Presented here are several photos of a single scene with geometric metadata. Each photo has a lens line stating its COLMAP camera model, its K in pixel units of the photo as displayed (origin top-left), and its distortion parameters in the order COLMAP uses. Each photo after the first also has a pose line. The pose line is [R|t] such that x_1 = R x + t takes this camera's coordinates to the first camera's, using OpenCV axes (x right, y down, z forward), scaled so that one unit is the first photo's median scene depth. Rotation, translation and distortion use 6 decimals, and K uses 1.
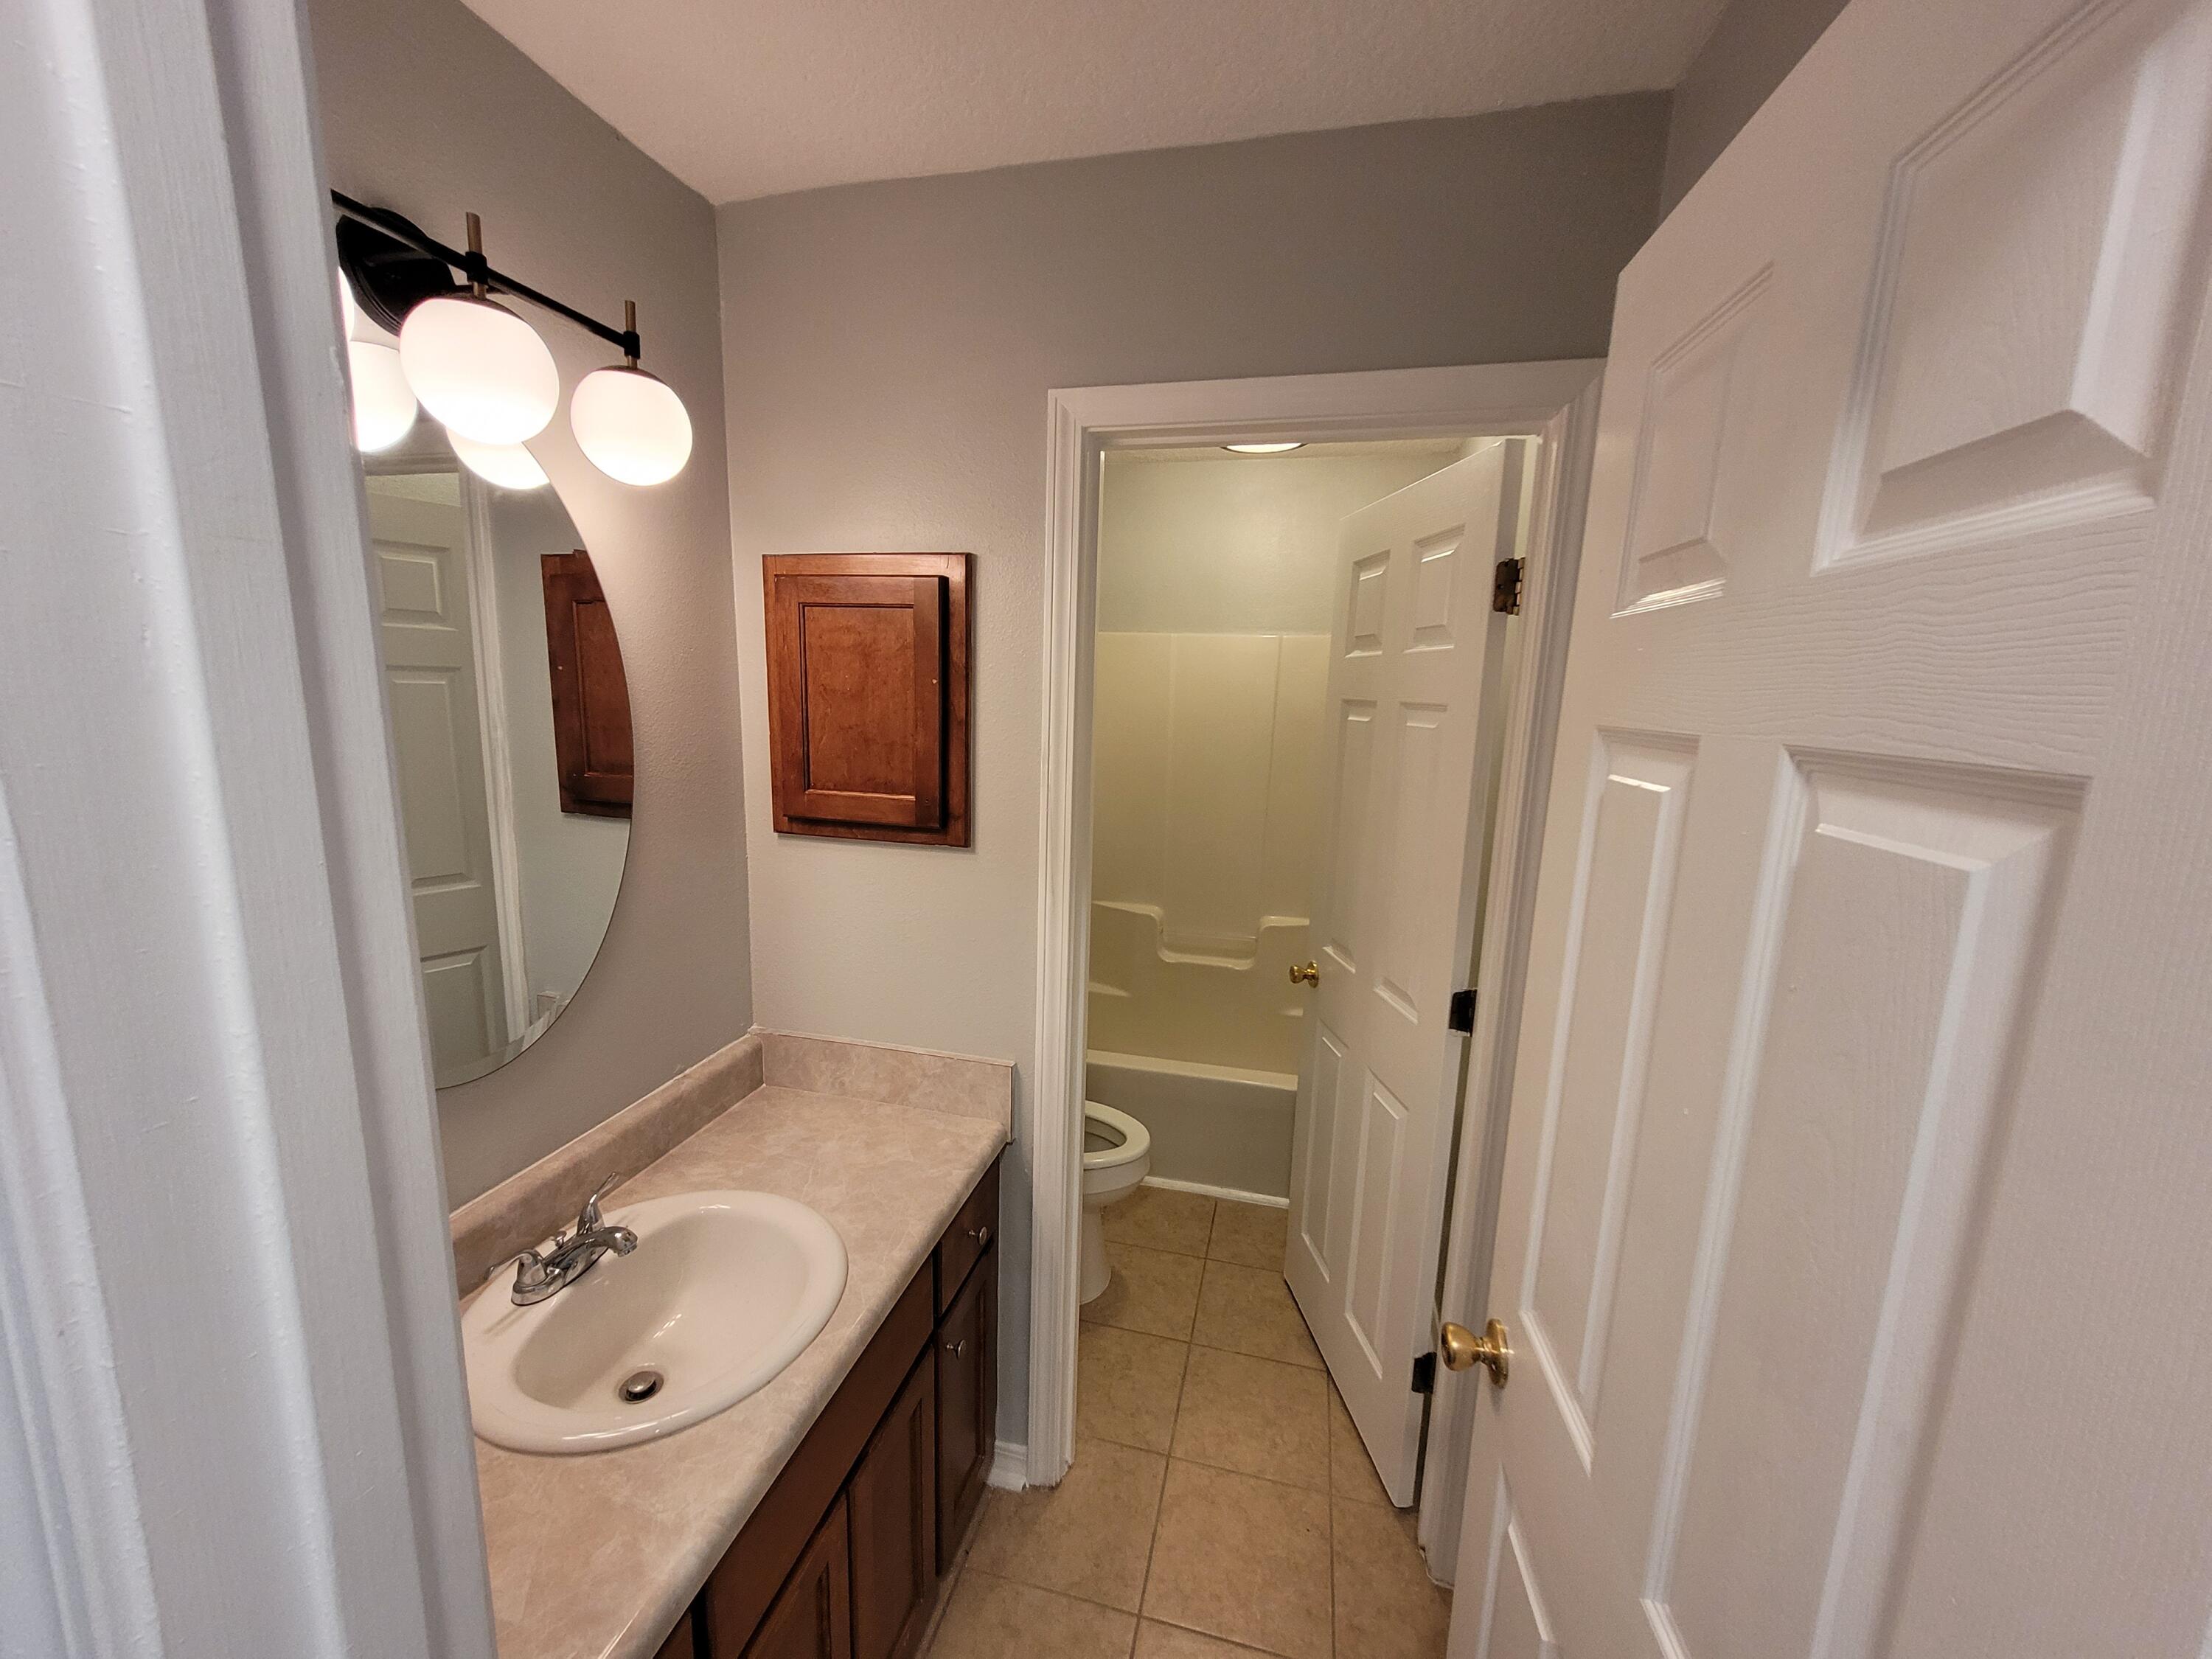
lens RADIAL K [[869.1, 0, 1099.9], [0, 869.1, 839.3], [0, 0, 1]] dist [0.005940, -0.001206]
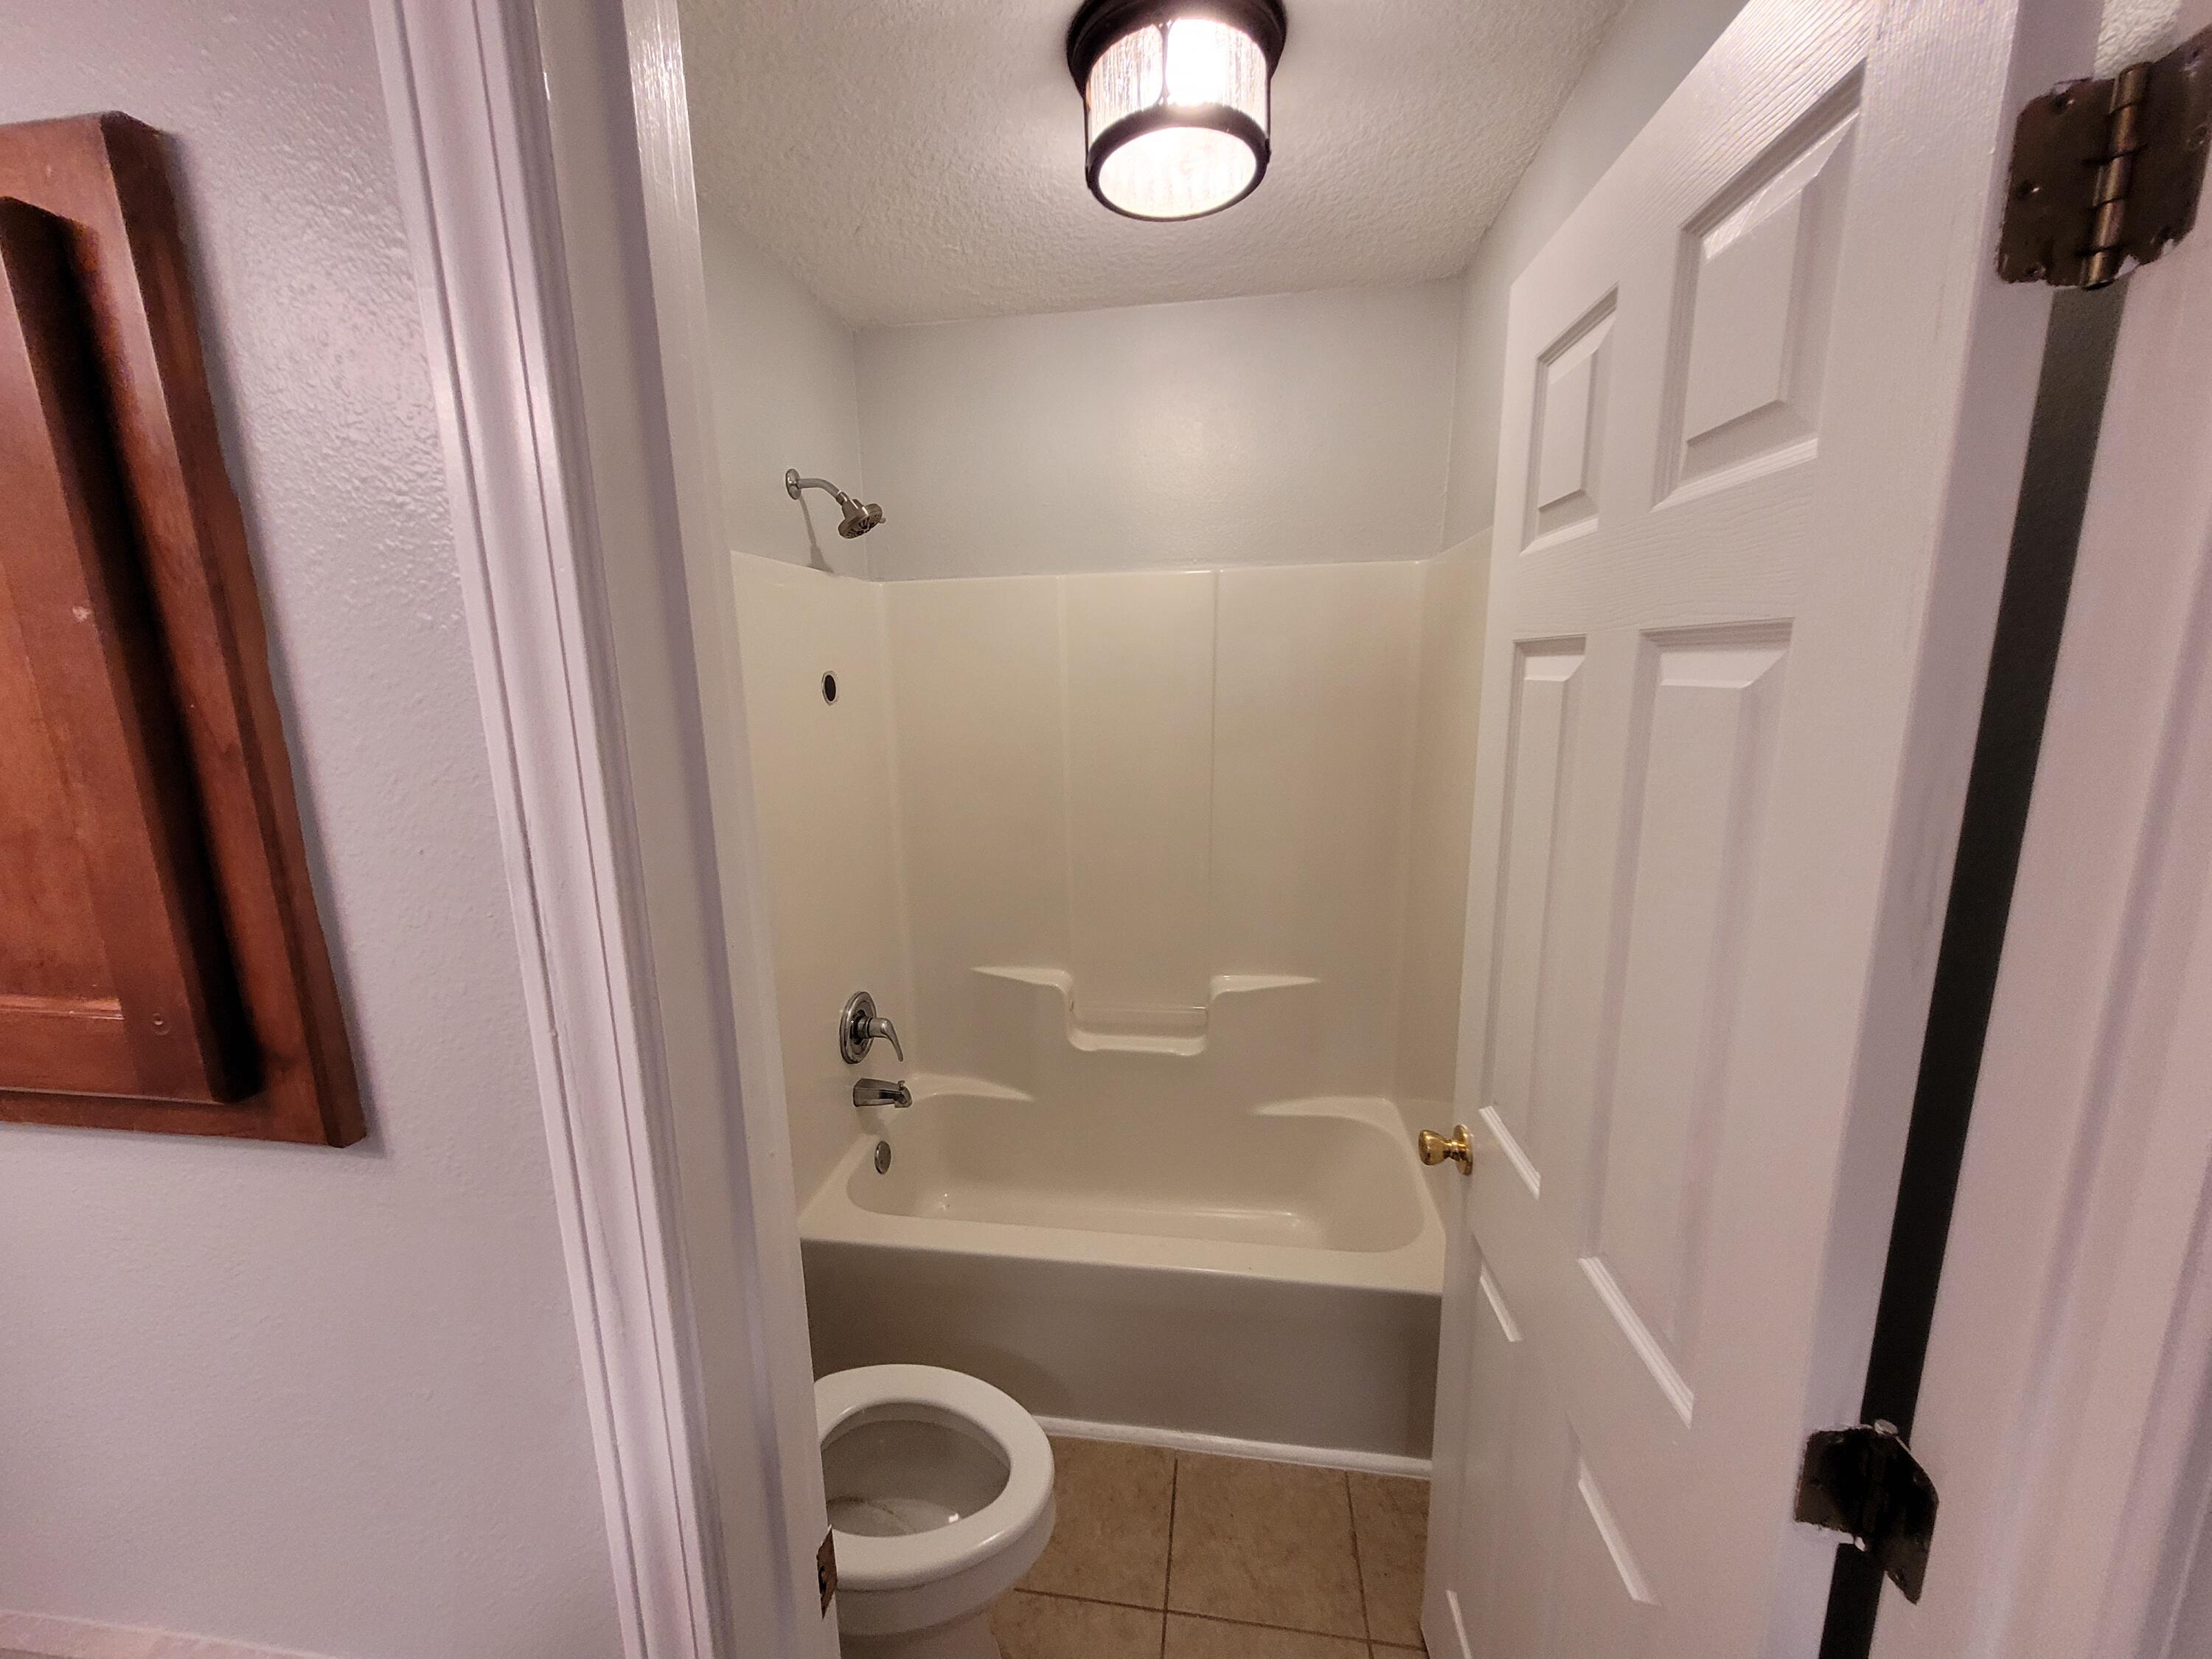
lens RADIAL K [[869.1, 0, 1110.5], [0, 869.1, 828.9], [0, 0, 1]] dist [0.005940, -0.001206]
pose [[0.993649, -0.065079, 0.091795, 0.058153], [0.064492, 0.997874, 0.009346, -0.051076], [-0.092208, -0.003366, 0.995734, 0.372425]]
